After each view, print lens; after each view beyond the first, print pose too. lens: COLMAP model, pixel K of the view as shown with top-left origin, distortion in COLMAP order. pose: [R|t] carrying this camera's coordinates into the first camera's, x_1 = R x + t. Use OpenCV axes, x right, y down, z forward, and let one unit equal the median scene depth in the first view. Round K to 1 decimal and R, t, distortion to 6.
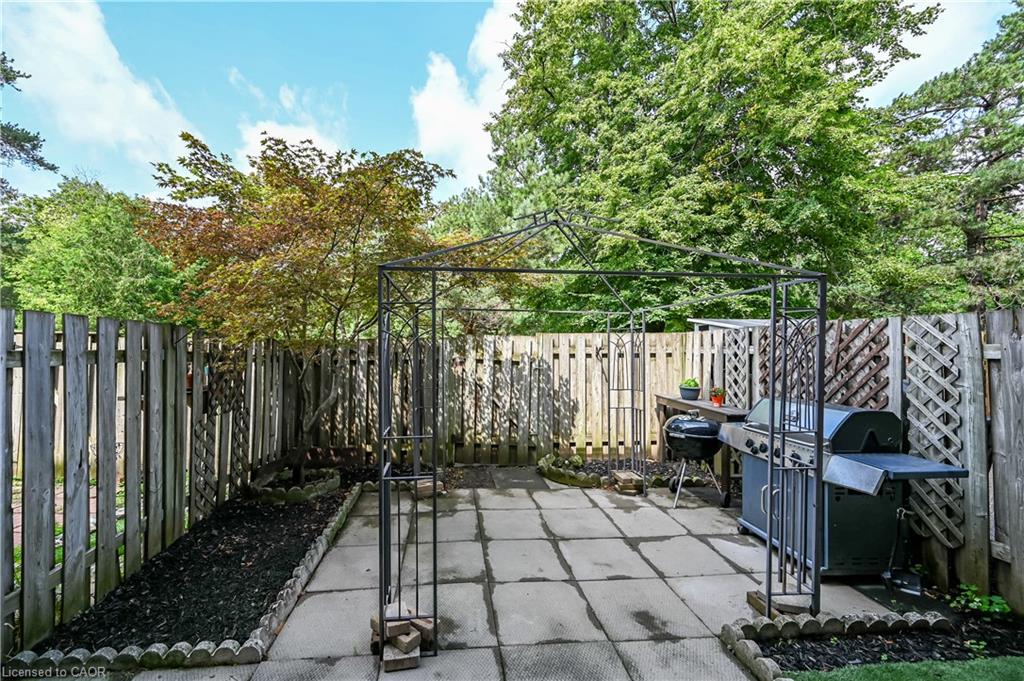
lens RADIAL K [[409.6, 0, 482.7], [0, 409.6, 349.3], [0, 0, 1]] dist [-0.002221, -0.000044]
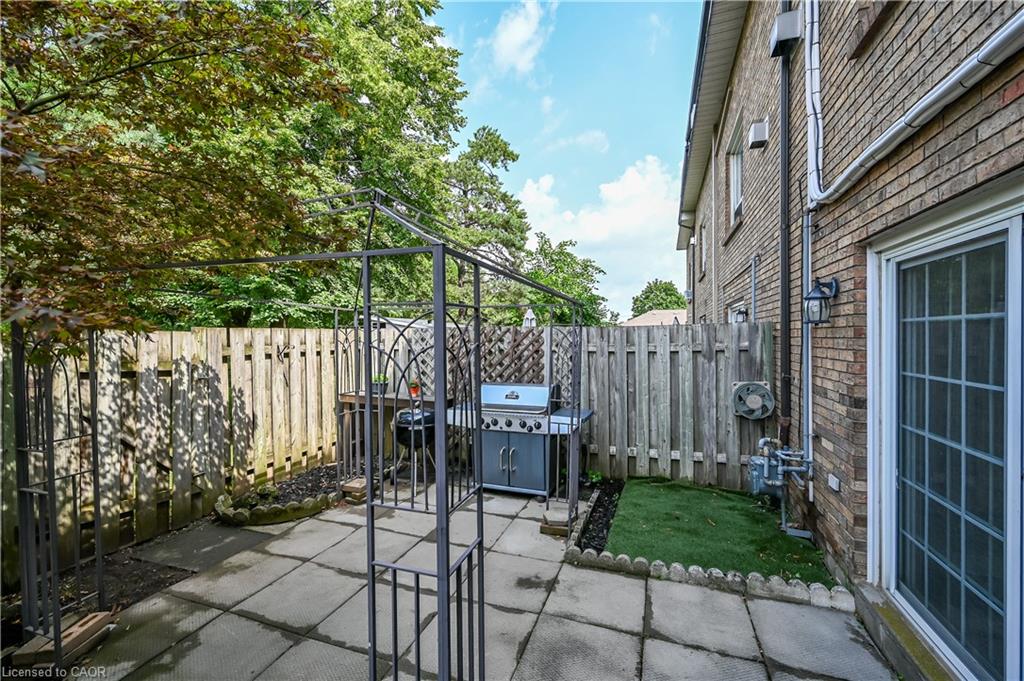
lens RADIAL K [[409.6, 0, 513.9], [0, 409.6, 338.6], [0, 0, 1]] dist [-0.002221, -0.000044]
pose [[0.397201, -0.010088, 0.917676, -0.294229], [0.006360, 0.999946, 0.008239, -0.023425], [-0.917709, 0.002564, 0.397244, 0.240090]]
